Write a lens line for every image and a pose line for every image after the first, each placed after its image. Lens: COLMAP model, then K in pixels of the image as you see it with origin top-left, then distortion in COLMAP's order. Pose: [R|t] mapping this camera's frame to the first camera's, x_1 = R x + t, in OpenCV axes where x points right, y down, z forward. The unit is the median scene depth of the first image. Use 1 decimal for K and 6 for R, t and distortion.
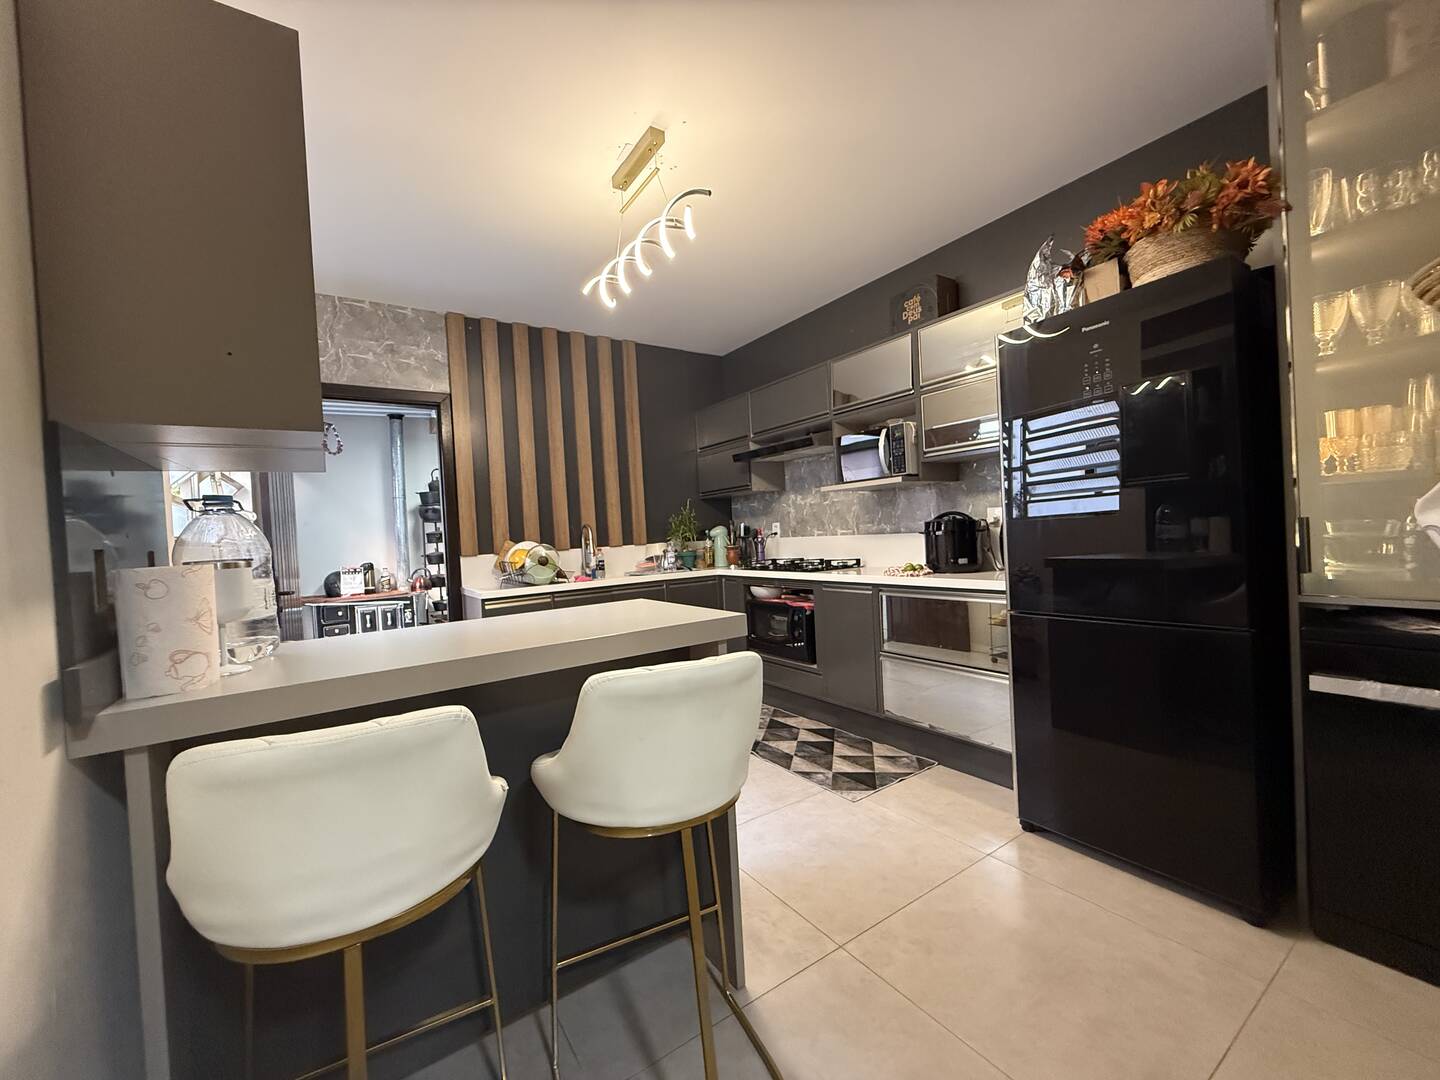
lens RADIAL K [[577.2, 0, 717.3], [0, 577.2, 543.2], [0, 0, 1]] dist [0.001088, -0.000013]
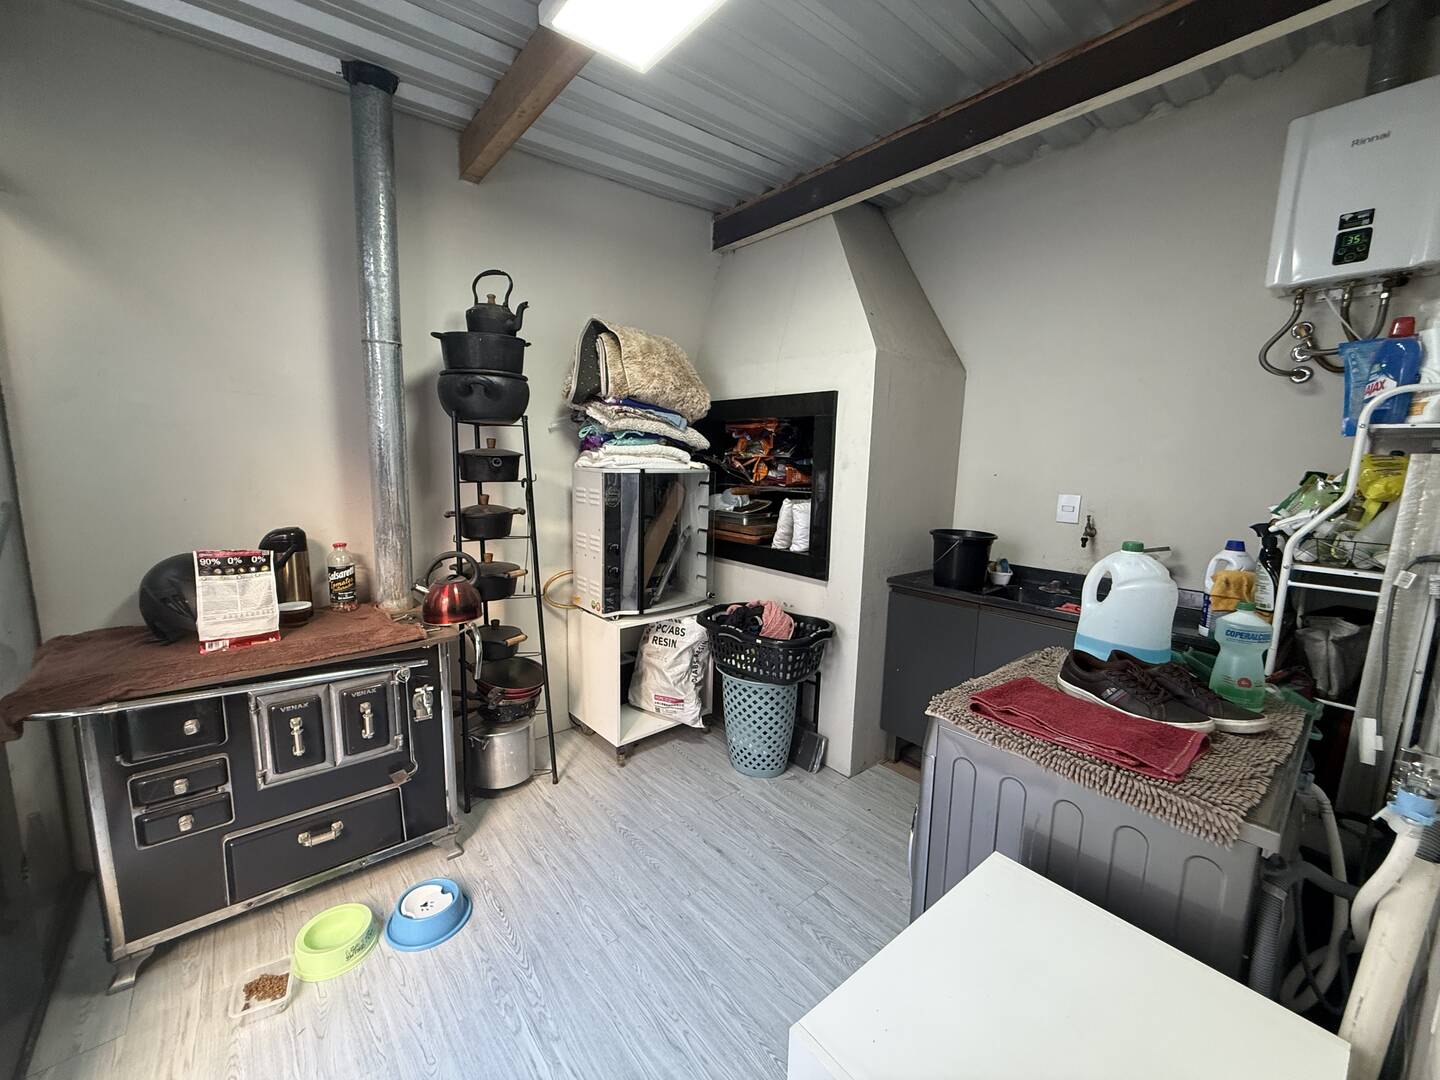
lens RADIAL K [[577.2, 0, 721.3], [0, 577.2, 540.1], [0, 0, 1]] dist [0.001088, -0.000013]
pose [[0.990413, 0.061177, 0.123849, -0.330037], [-0.077225, 0.988603, 0.129227, -0.019376], [-0.114532, -0.137552, 0.983850, 0.532473]]
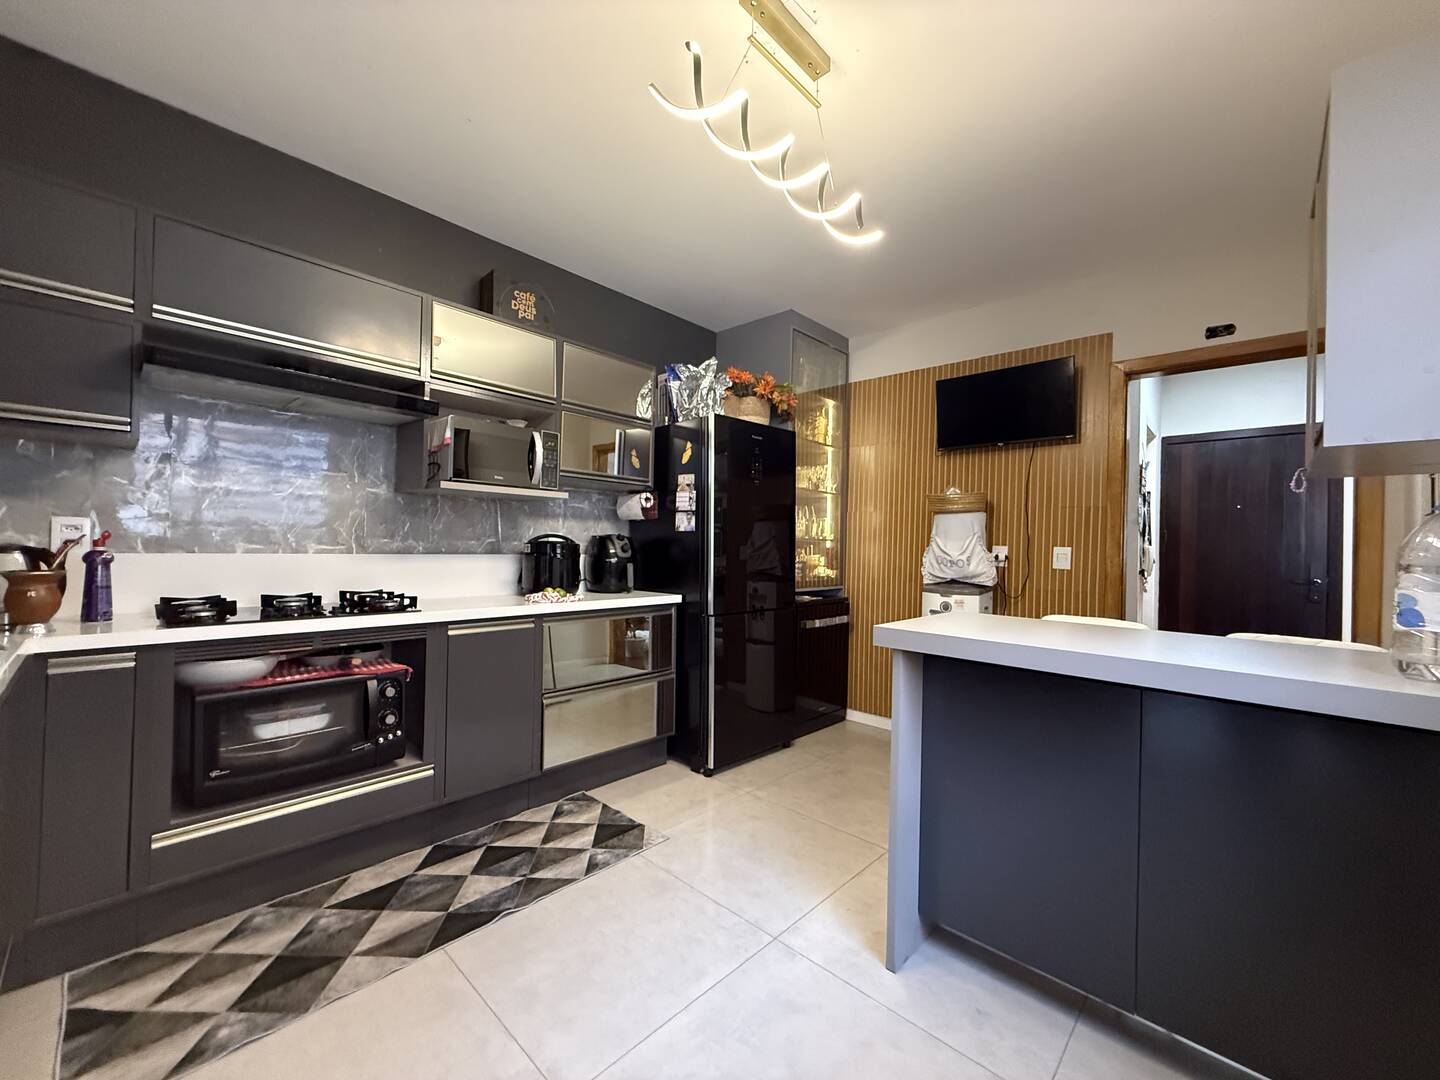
lens RADIAL K [[577.2, 0, 719.7], [0, 577.2, 538.7], [0, 0, 1]] dist [0.001088, -0.000013]
pose [[-0.222157, 0.052503, 0.973596, -0.628975], [0.001984, 0.998571, -0.053397, 0.005353], [-0.975009, -0.009931, -0.221944, 0.972685]]
